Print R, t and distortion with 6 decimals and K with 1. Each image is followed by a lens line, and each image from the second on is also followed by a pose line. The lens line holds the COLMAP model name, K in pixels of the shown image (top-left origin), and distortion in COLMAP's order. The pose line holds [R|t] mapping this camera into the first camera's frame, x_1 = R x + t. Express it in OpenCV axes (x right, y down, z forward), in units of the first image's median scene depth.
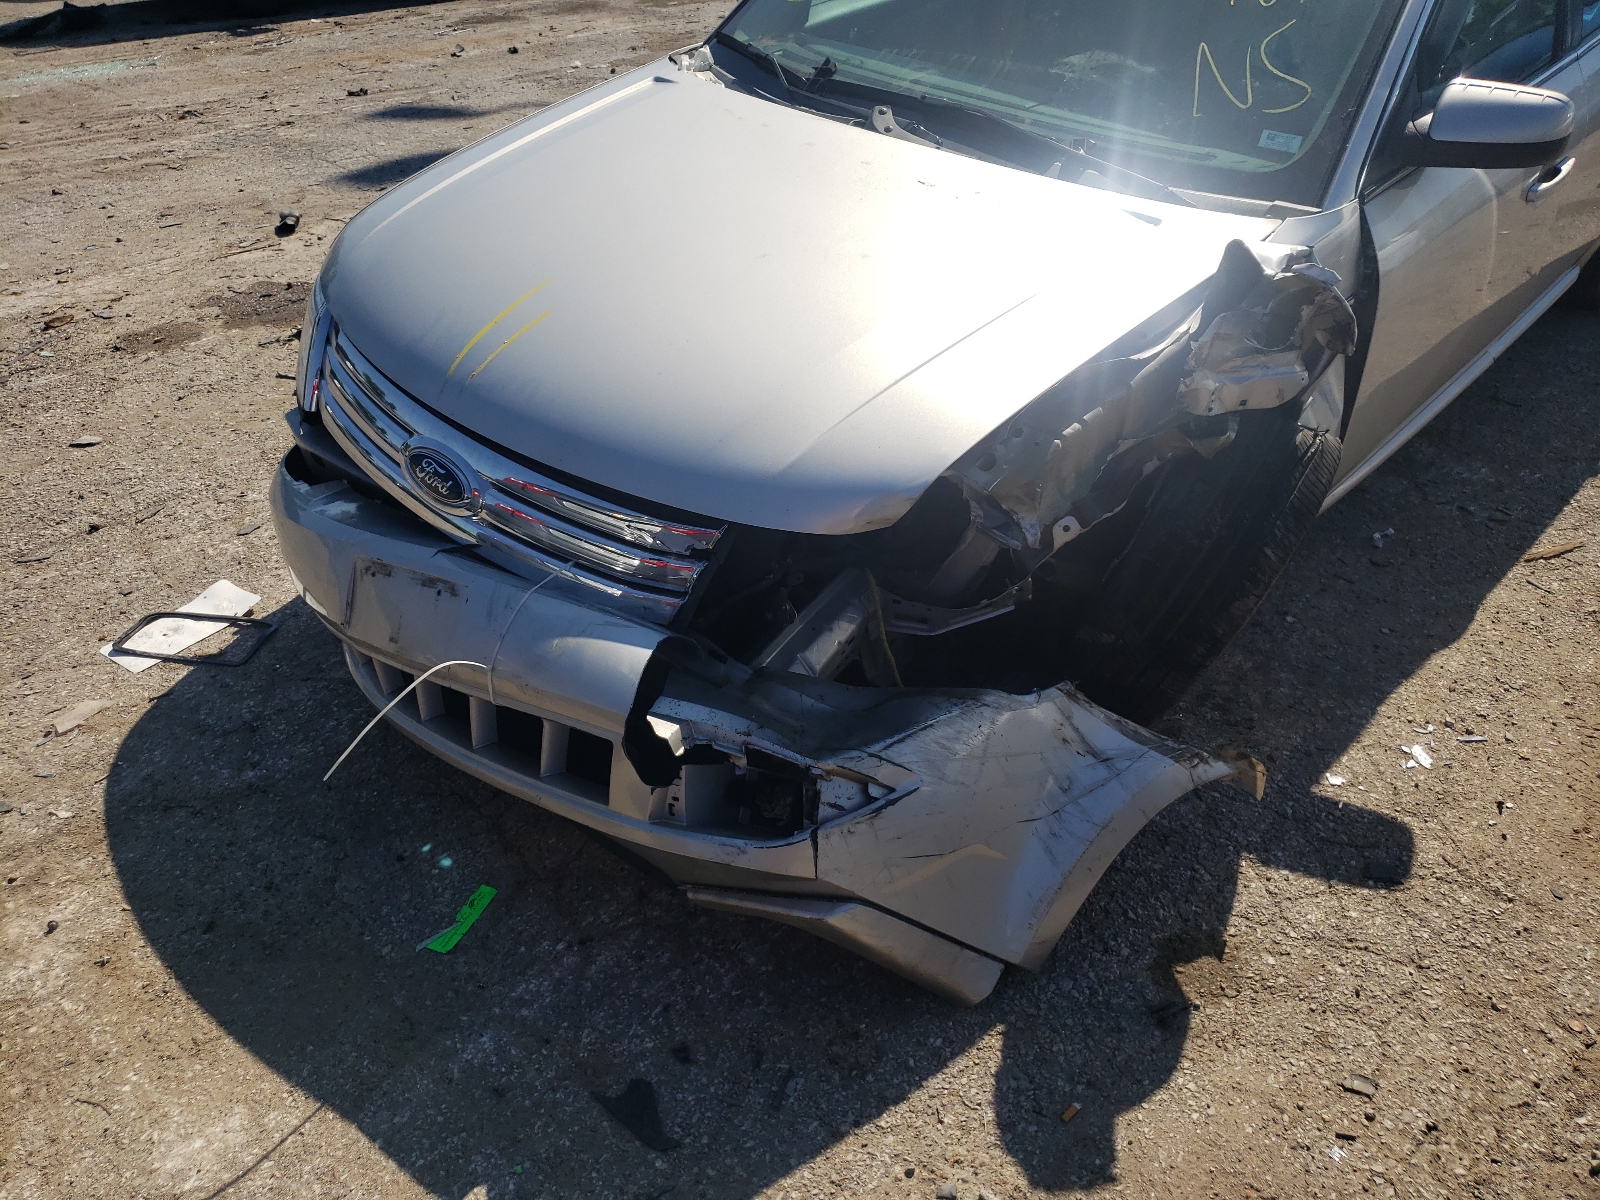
lens RADIAL K [[1204.0, 0, 785.5], [0, 1204.0, 598.9], [0, 0, 1]] dist [0.010256, -0.012753]
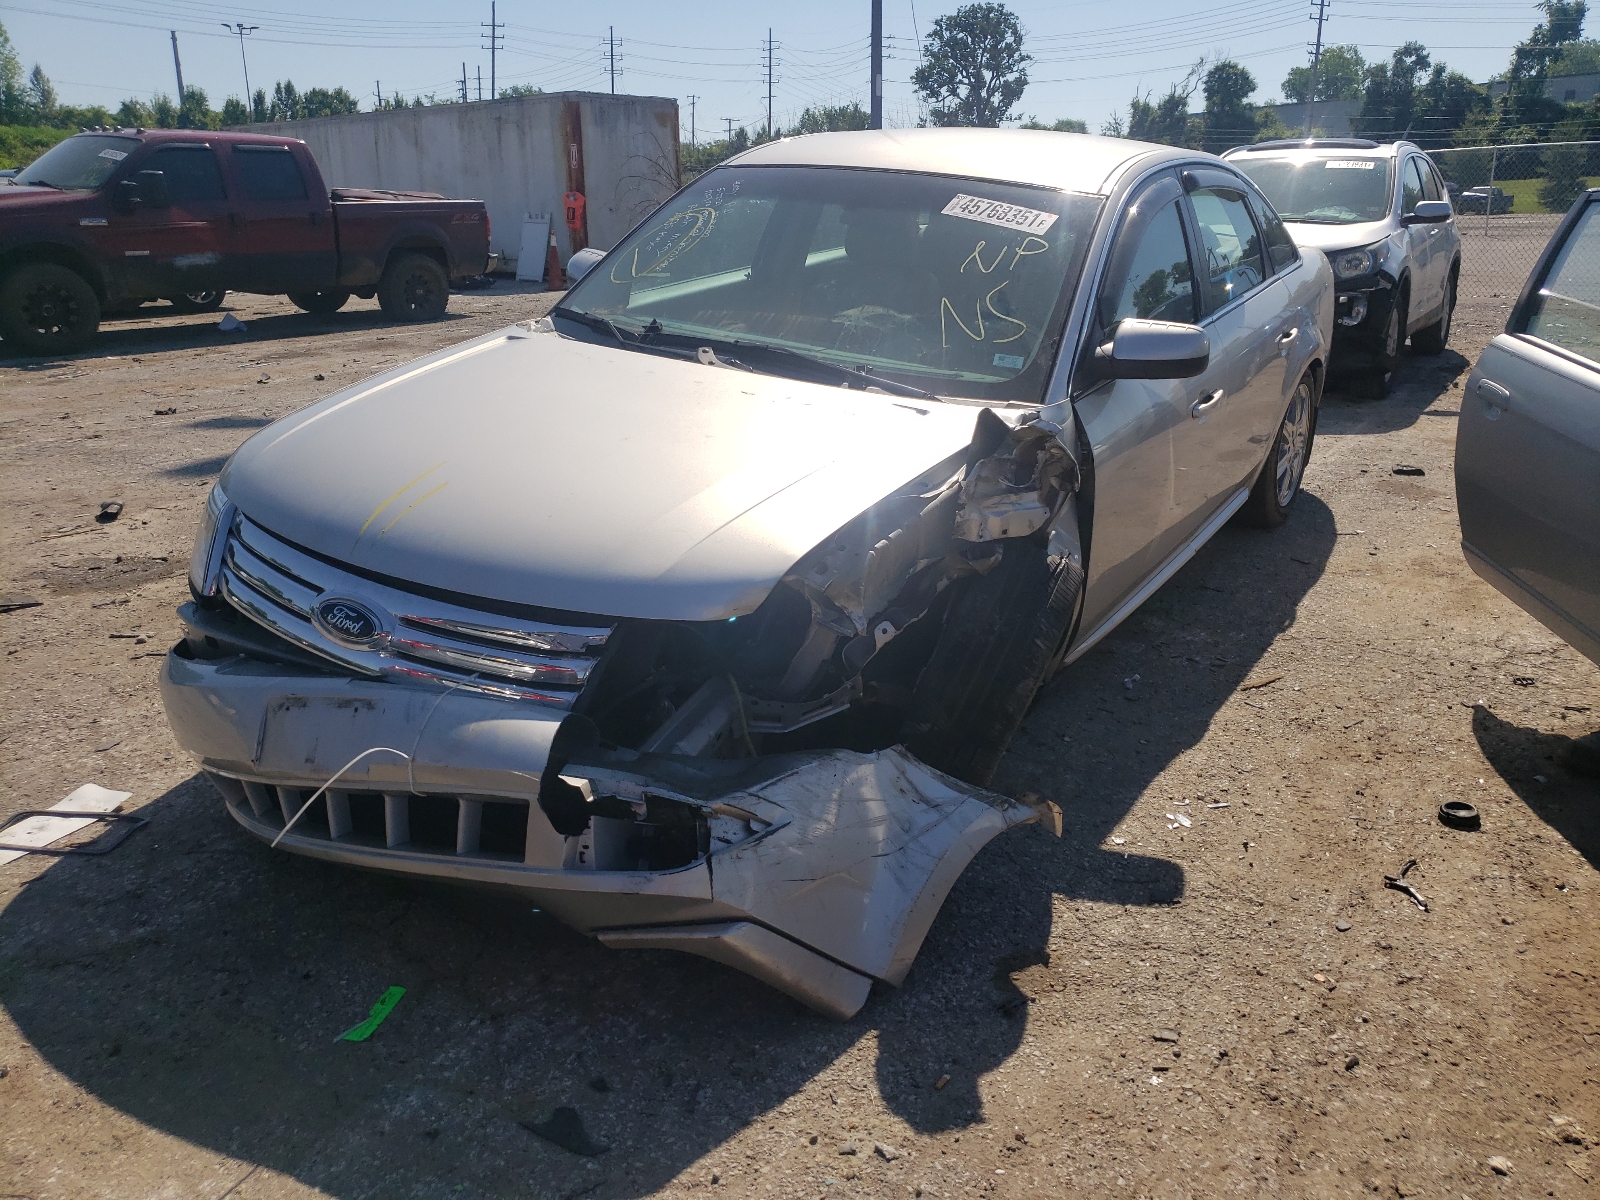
lens RADIAL K [[1204.0, 0, 804.7], [0, 1204.0, 610.4], [0, 0, 1]] dist [0.010256, -0.012753]
pose [[0.981482, -0.041622, 0.186975, -0.081253], [0.087150, 0.966260, -0.242375, 0.217967], [-0.170579, 0.254182, 0.951995, -0.181378]]
